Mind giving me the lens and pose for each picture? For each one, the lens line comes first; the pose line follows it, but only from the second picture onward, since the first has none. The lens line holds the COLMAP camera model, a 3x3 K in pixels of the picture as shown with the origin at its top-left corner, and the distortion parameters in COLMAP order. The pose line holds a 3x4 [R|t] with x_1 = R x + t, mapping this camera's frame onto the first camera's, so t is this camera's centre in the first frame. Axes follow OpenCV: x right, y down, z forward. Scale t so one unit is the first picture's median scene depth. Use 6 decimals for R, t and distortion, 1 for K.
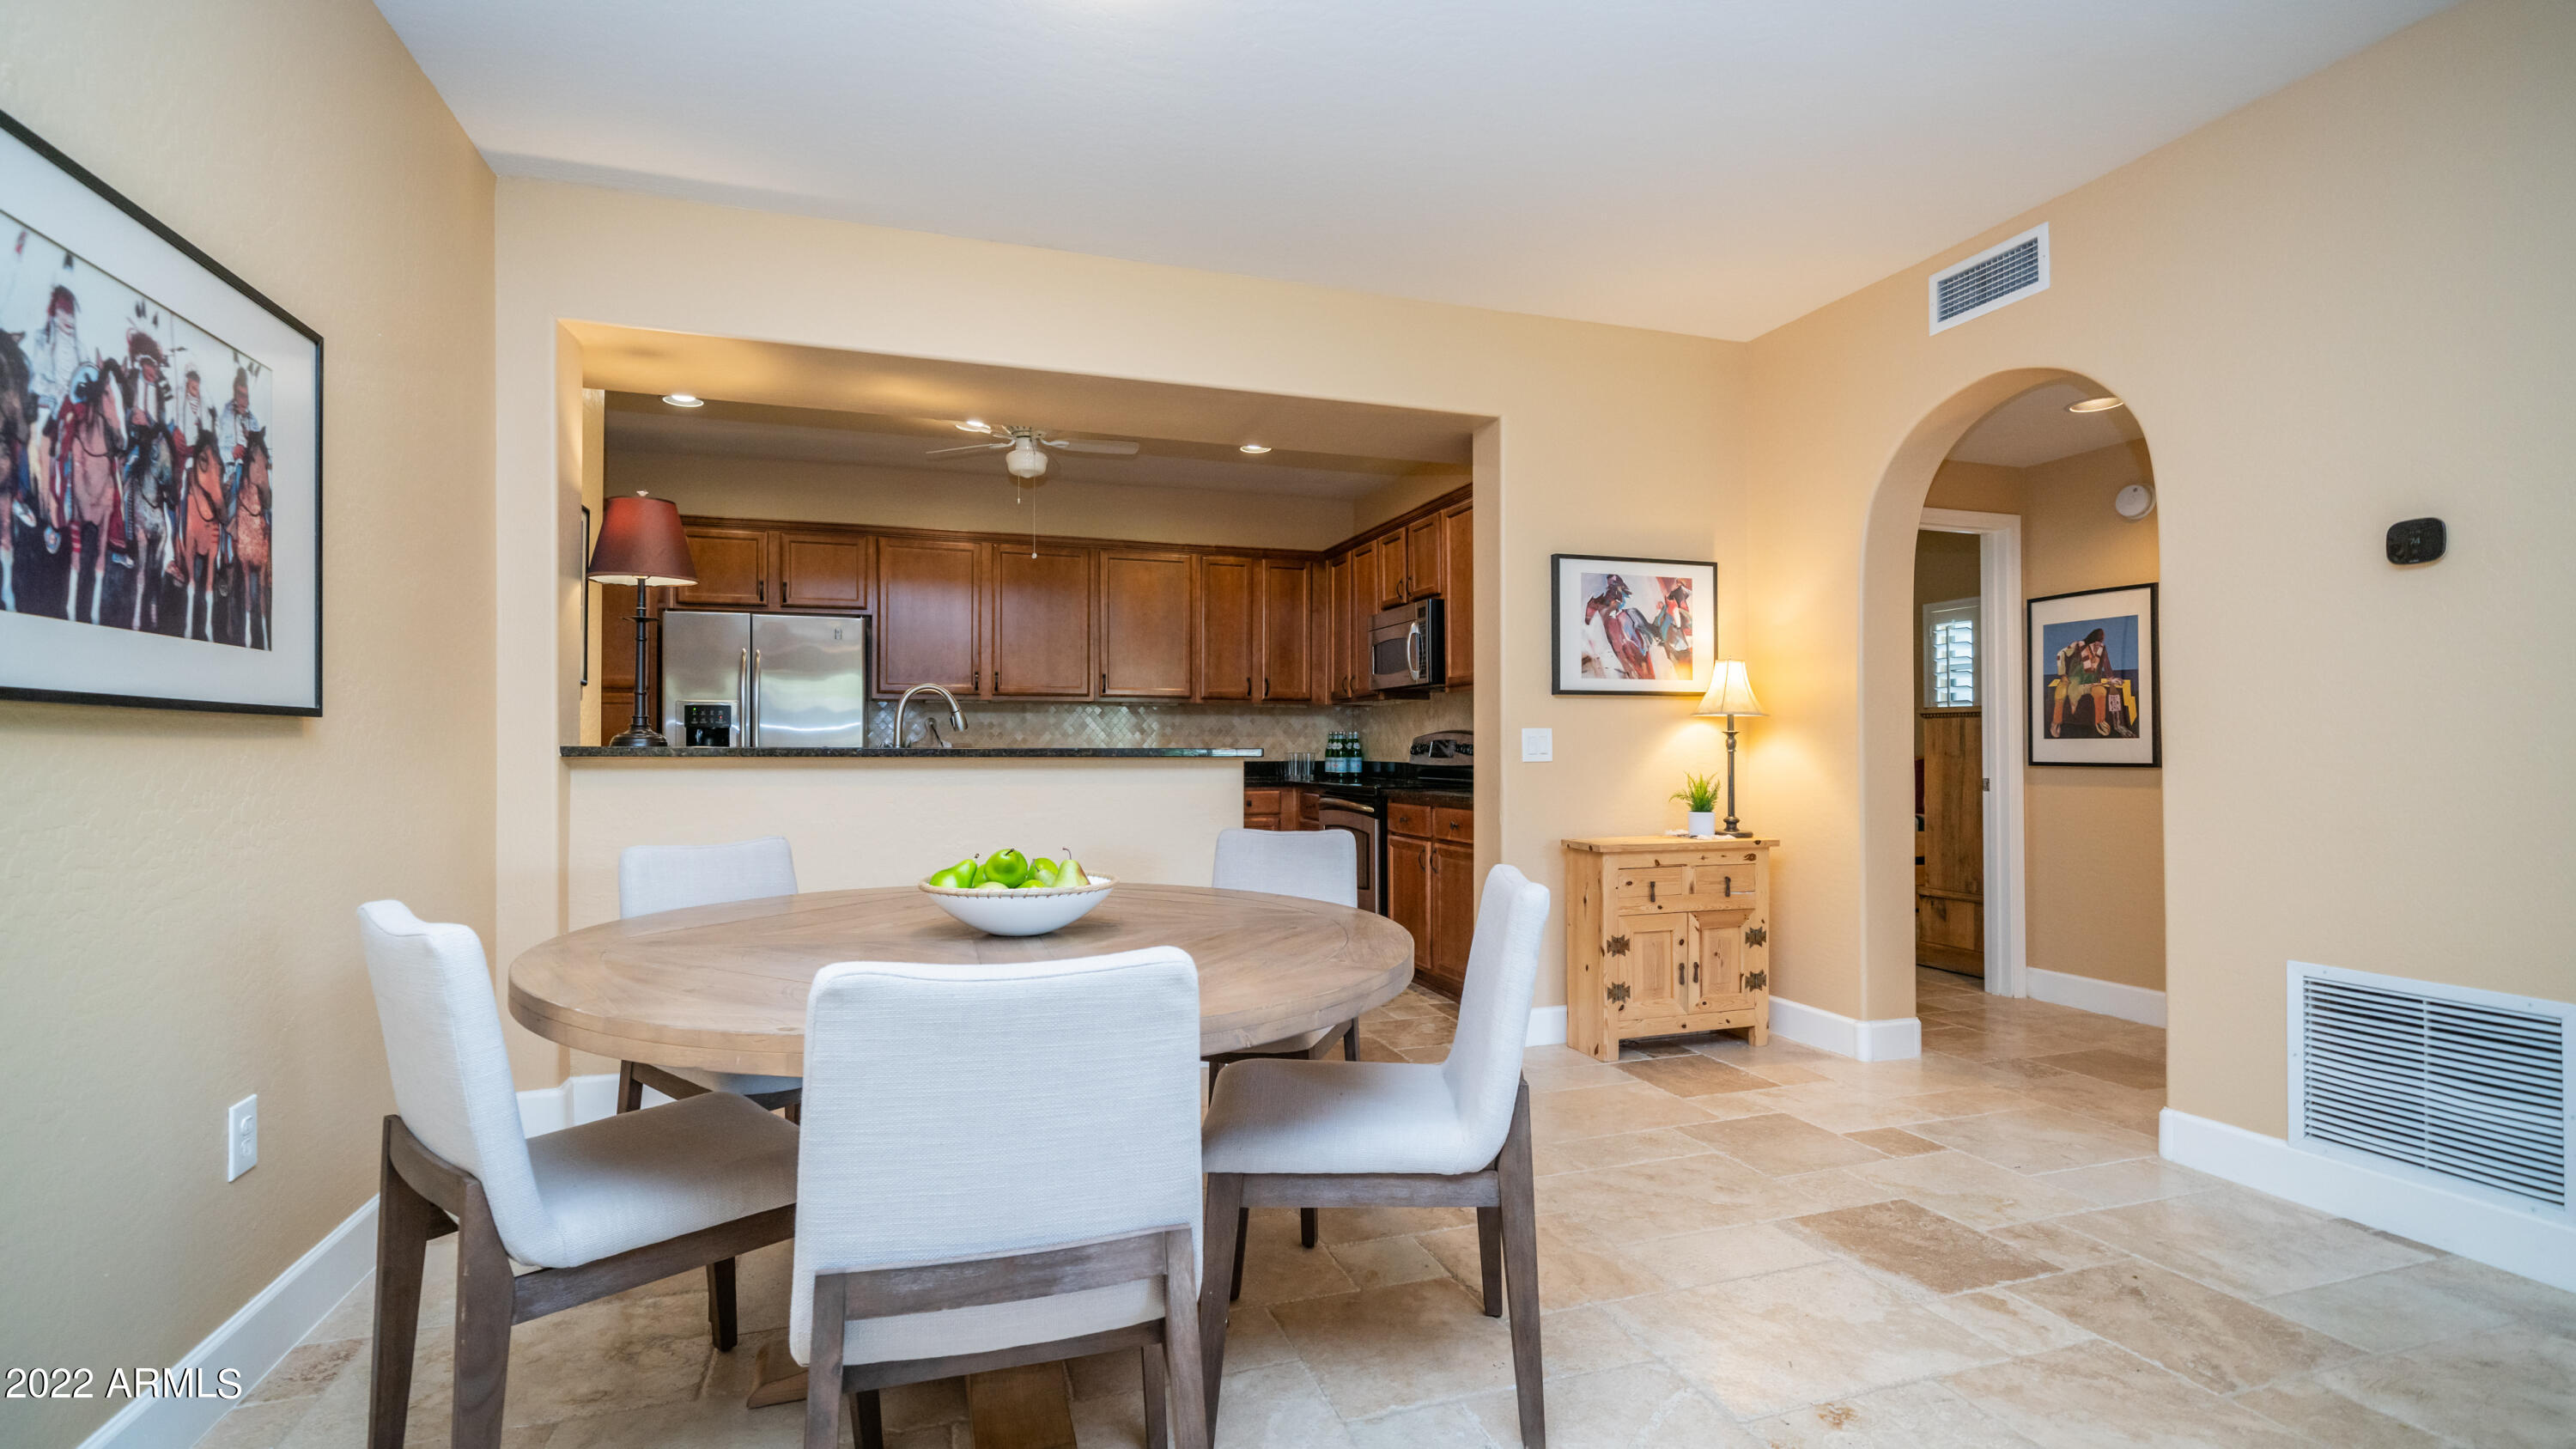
lens RADIAL K [[1102.1, 0, 1288.8], [0, 1102.1, 734.7], [0, 0, 1]] dist [0.001954, 0.000380]
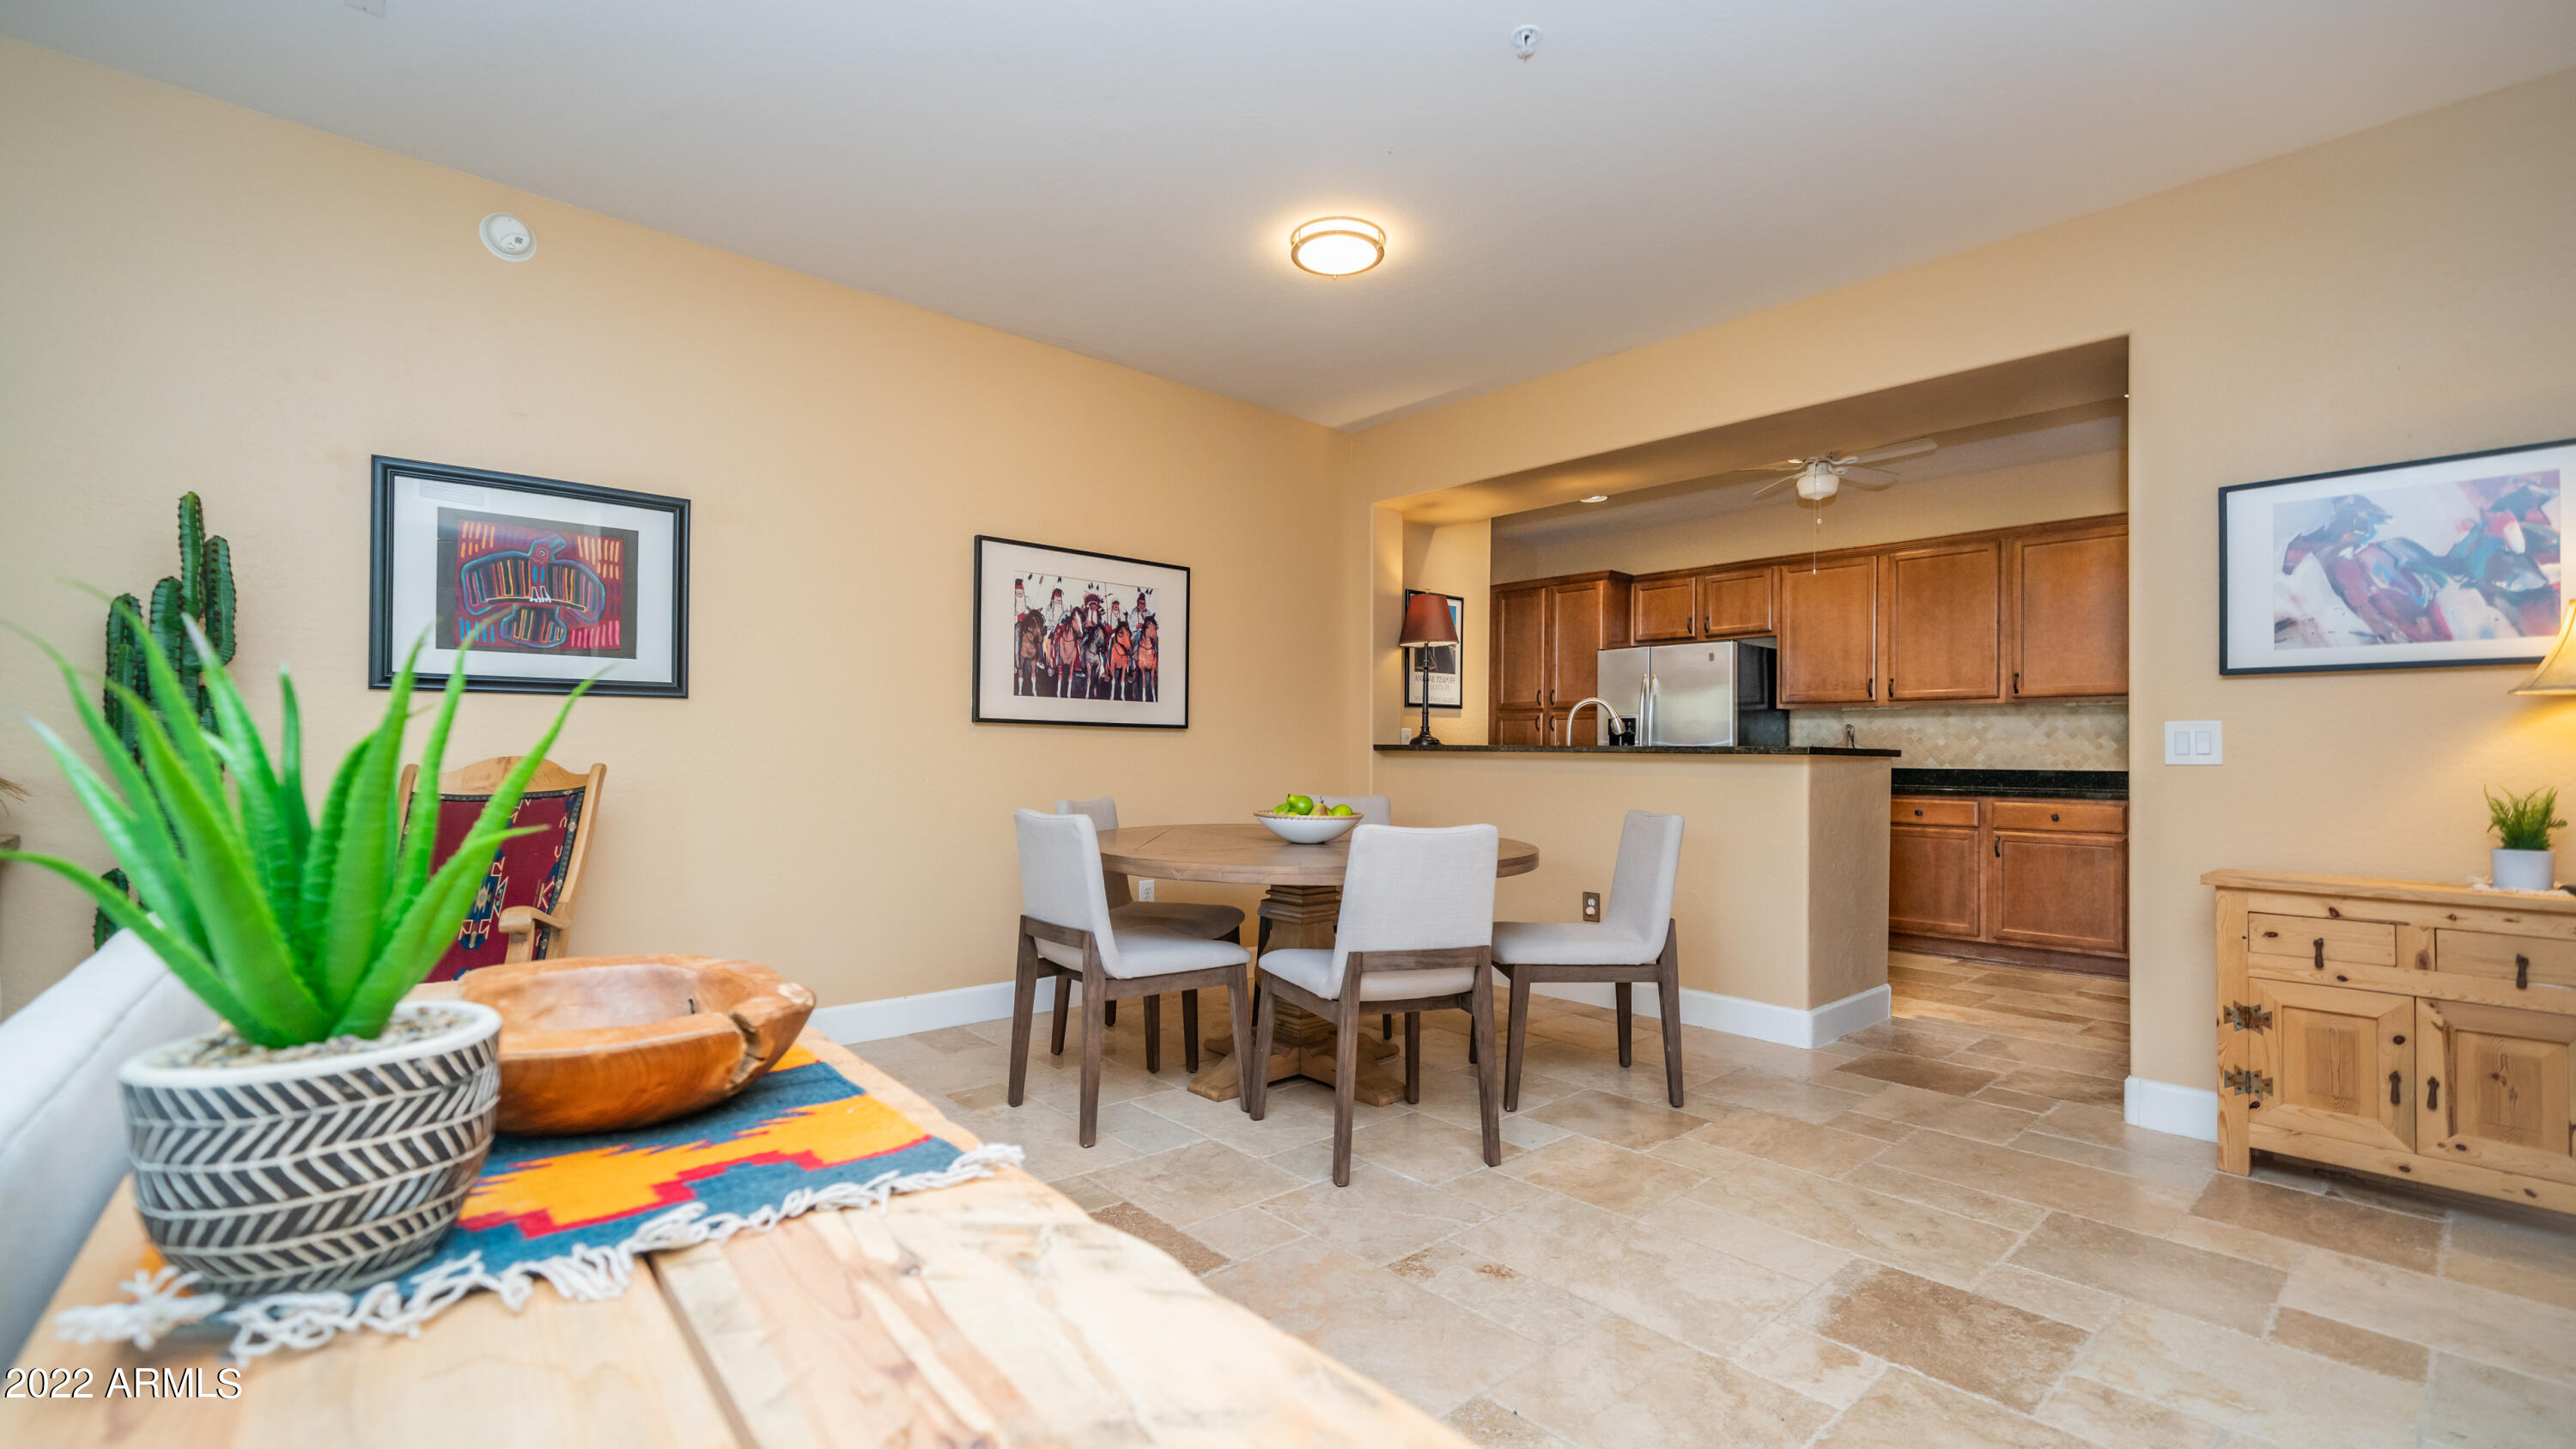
lens RADIAL K [[1076.7, 0, 1287.9], [0, 1076.7, 738.5], [0, 0, 1]] dist [-0.001468, -0.000079]
pose [[0.411597, -0.008751, -0.911324, 0.832012], [0.000048, 0.999954, -0.009580, 0.017159], [0.911366, 0.003899, 0.411578, 0.159027]]
